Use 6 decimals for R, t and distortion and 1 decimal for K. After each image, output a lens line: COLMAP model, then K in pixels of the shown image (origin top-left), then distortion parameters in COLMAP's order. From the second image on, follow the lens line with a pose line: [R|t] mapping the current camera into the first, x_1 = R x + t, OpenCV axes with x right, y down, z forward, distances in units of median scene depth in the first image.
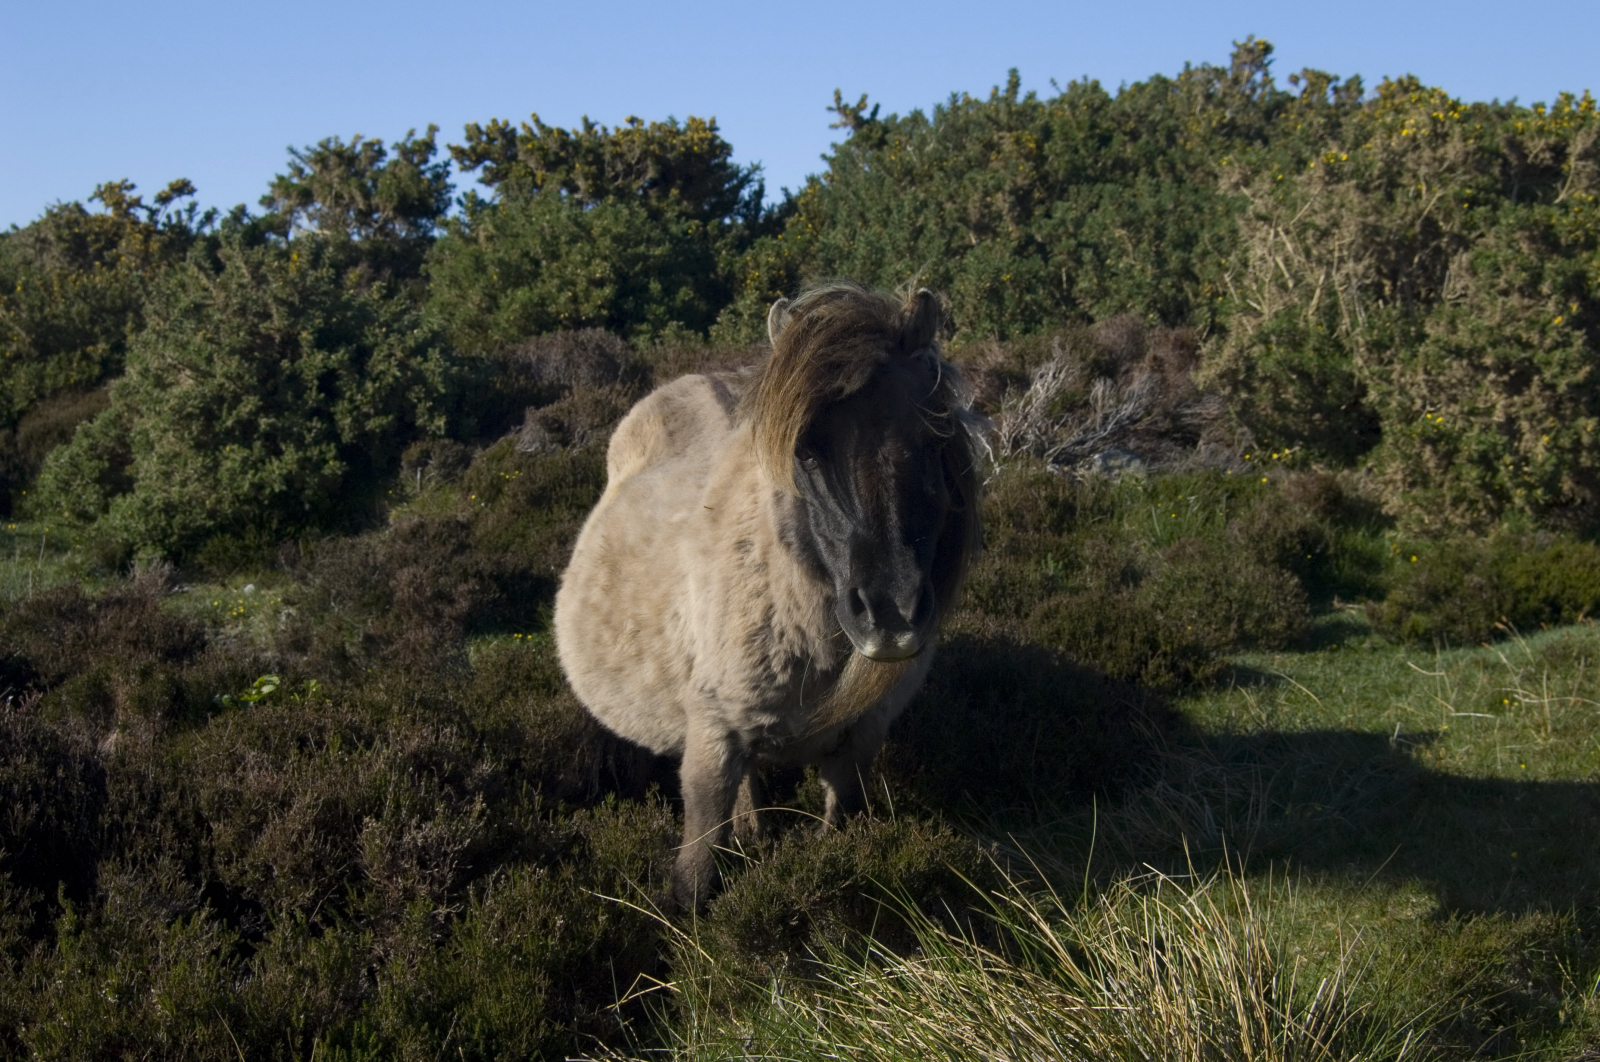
lens RADIAL K [[2116.7, 0, 800.0], [0, 2116.7, 531.0], [0, 0, 1]] dist [-0.102942, 0.129120]
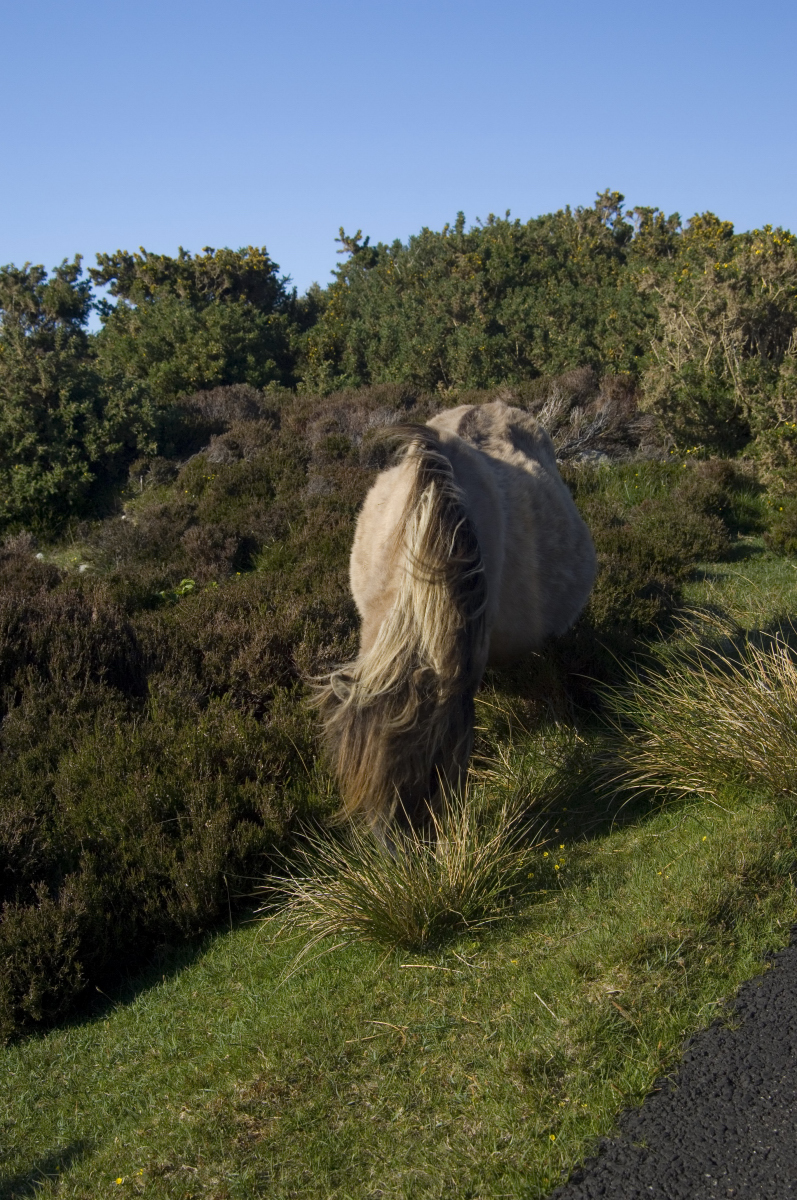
lens RADIAL K [[1470.5, 0, 406.8], [0, 1470.5, 612.4], [0, 0, 1]] dist [-0.101023, -0.013862]
pose [[0.994652, -0.036153, 0.096753, -0.093340], [0.030902, 0.997996, 0.055225, 0.017175], [-0.098555, -0.051940, 0.993775, -0.101772]]
